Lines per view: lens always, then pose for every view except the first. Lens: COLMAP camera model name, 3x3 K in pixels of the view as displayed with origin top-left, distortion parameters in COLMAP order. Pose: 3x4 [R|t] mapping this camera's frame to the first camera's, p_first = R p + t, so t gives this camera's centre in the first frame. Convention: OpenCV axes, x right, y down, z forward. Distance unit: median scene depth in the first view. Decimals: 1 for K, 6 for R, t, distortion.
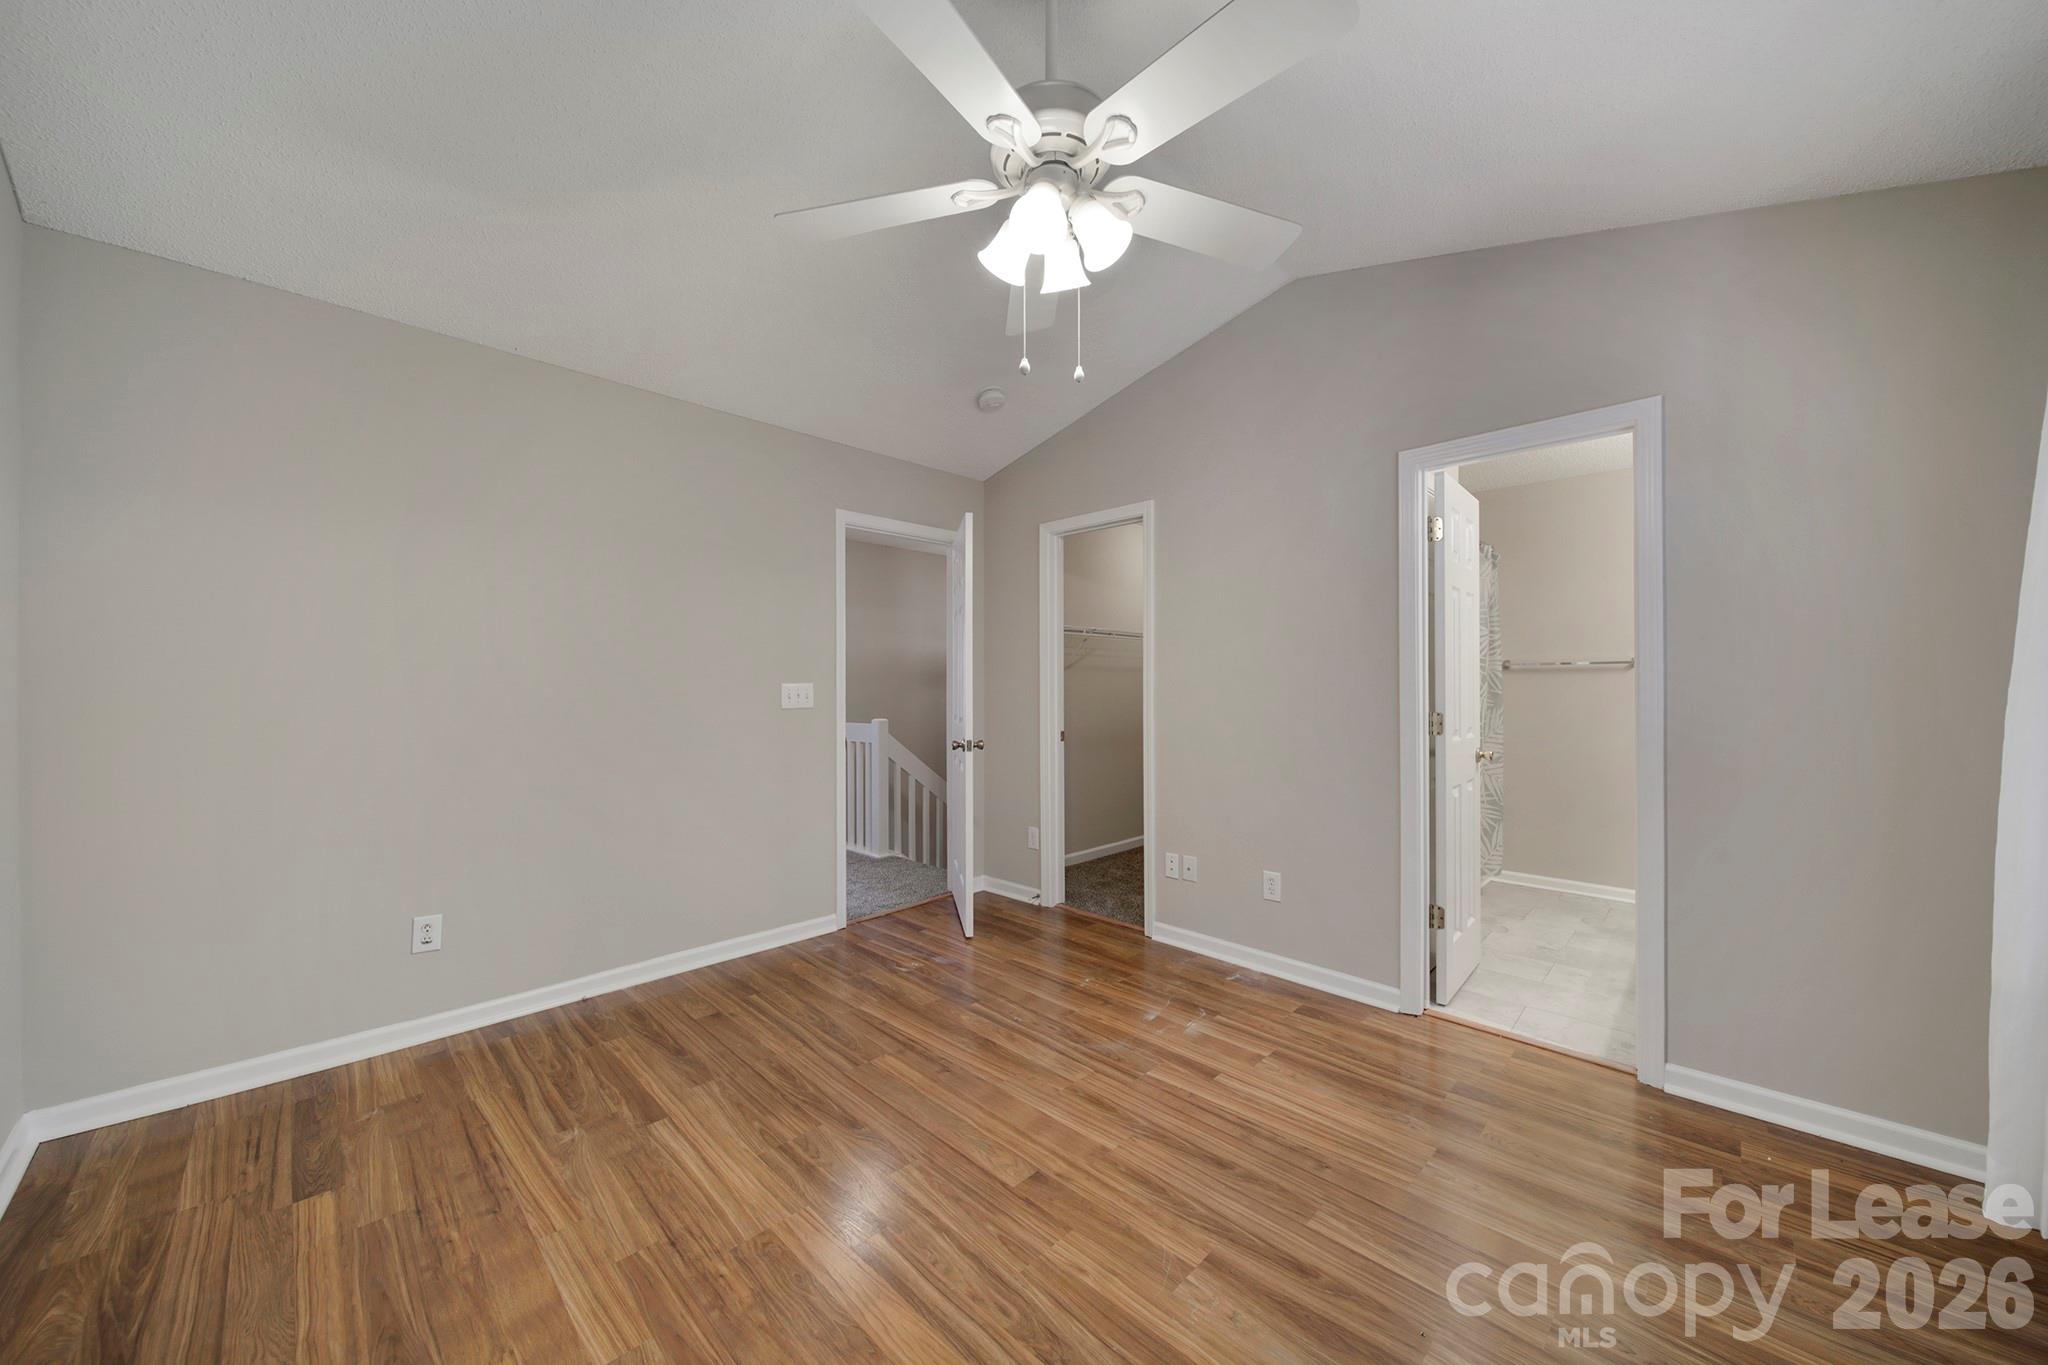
lens RADIAL K [[720.5, 0, 1016.4], [0, 720.5, 671.0], [0, 0, 1]] dist [0.002539, -0.000137]
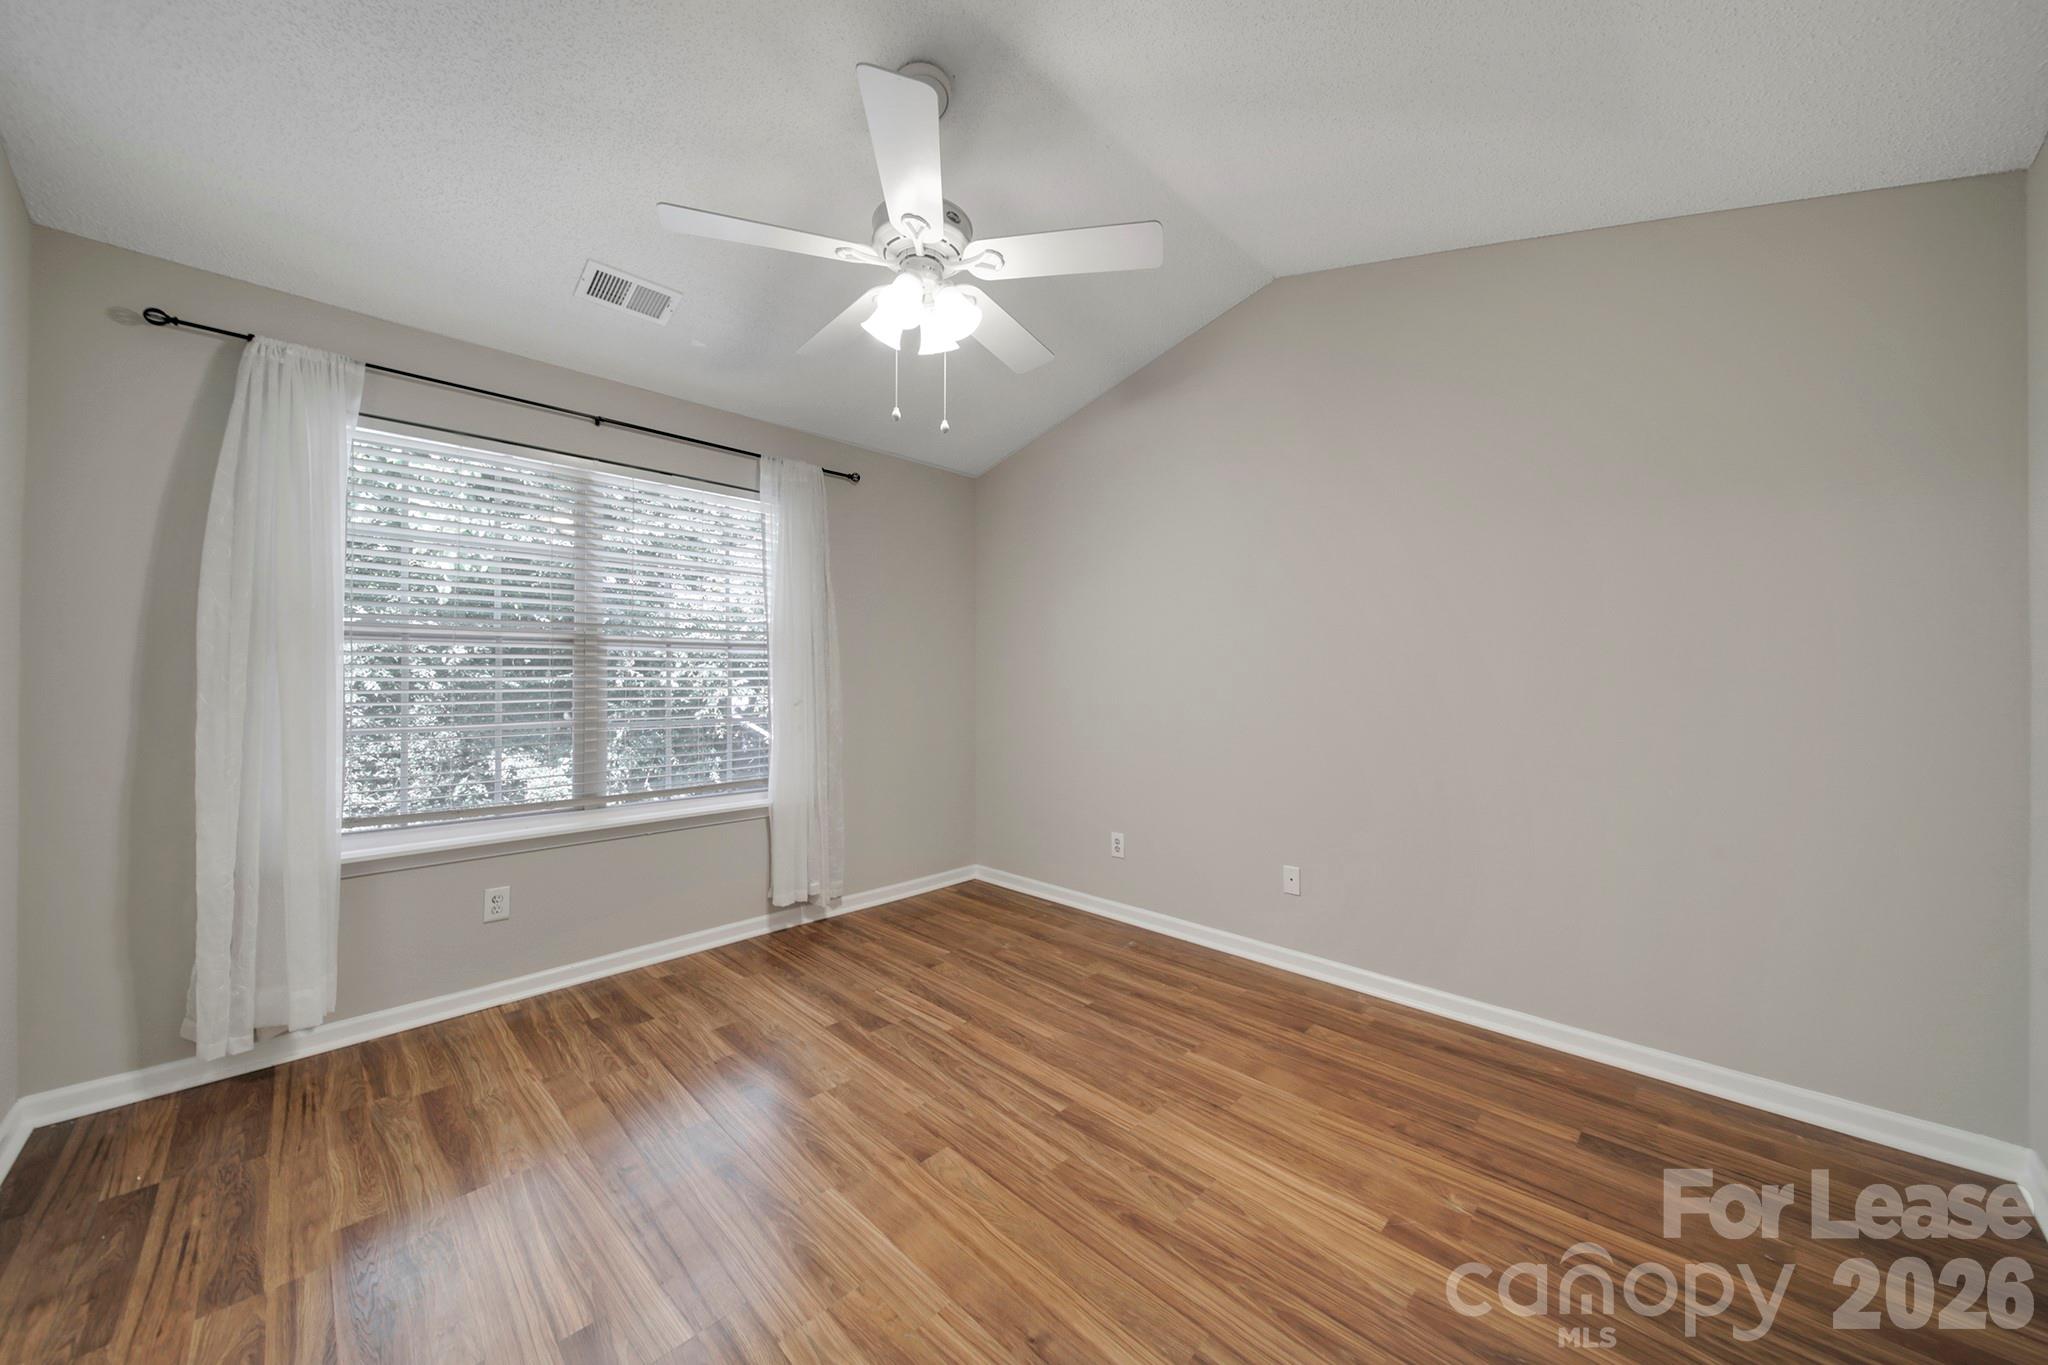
lens RADIAL K [[720.5, 0, 1016.4], [0, 720.5, 671.0], [0, 0, 1]] dist [0.002539, -0.000137]
pose [[-0.999990, -0.001860, 0.004145, -0.107068], [-0.001984, 0.999544, -0.030132, 0.044700], [-0.004087, -0.030140, -0.999537, 2.043182]]
